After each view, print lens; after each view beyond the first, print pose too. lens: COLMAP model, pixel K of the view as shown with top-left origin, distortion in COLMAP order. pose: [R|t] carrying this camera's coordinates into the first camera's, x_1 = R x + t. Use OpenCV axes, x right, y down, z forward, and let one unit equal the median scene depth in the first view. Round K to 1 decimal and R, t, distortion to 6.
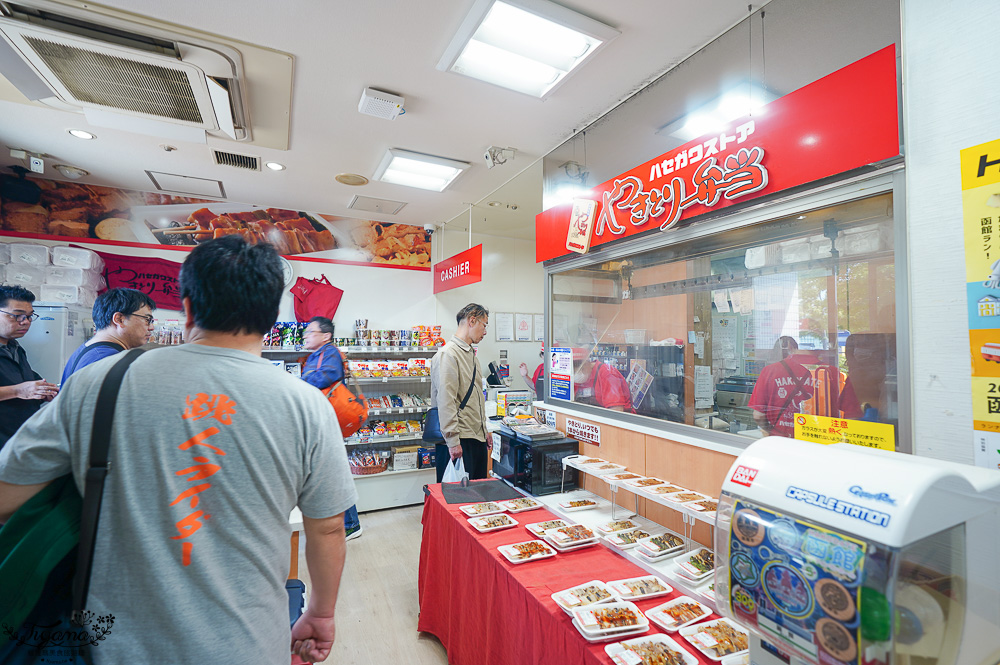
lens RADIAL K [[448.3, 0, 500.0], [0, 448.3, 332.5], [0, 0, 1]] dist [0.000337, 0.000045]
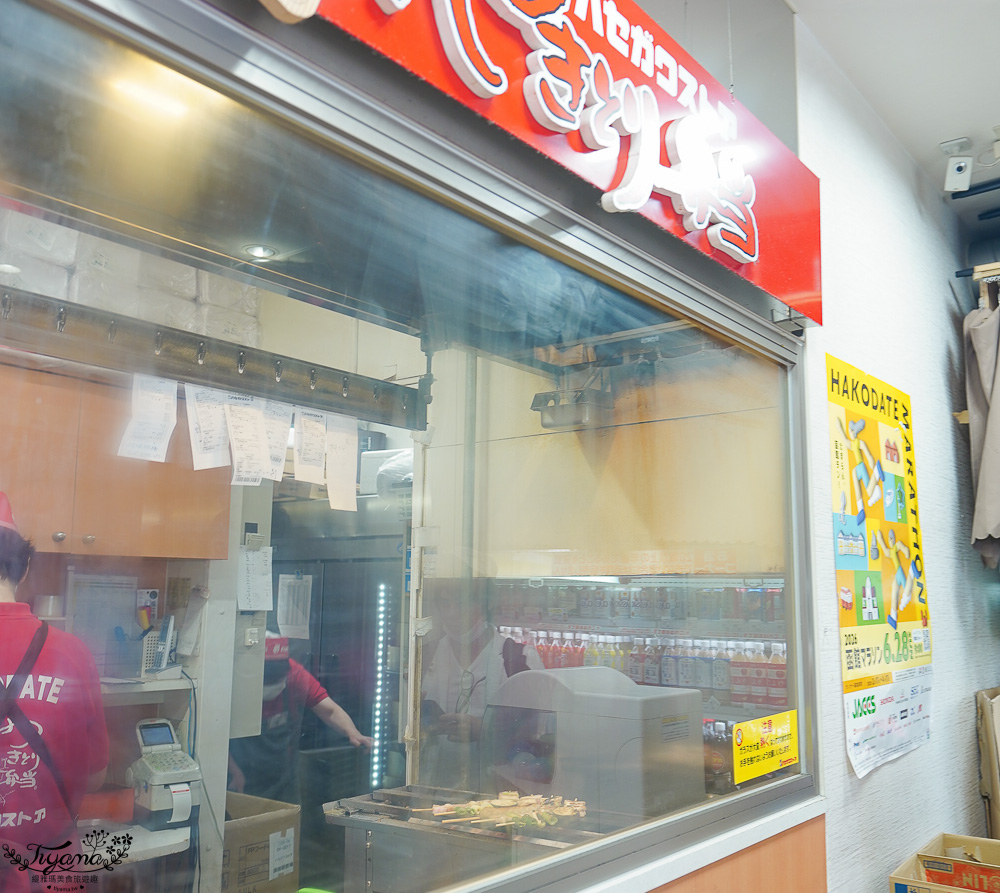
lens RADIAL K [[972.7, 0, 500.0], [0, 972.7, 446.5], [0, 0, 1]] dist [-0.000397, -0.000895]
pose [[-0.423974, 0.127649, 0.896634, -0.170099], [-0.032307, 0.987256, -0.155827, 0.038674], [-0.905098, -0.095034, -0.414447, 1.242818]]
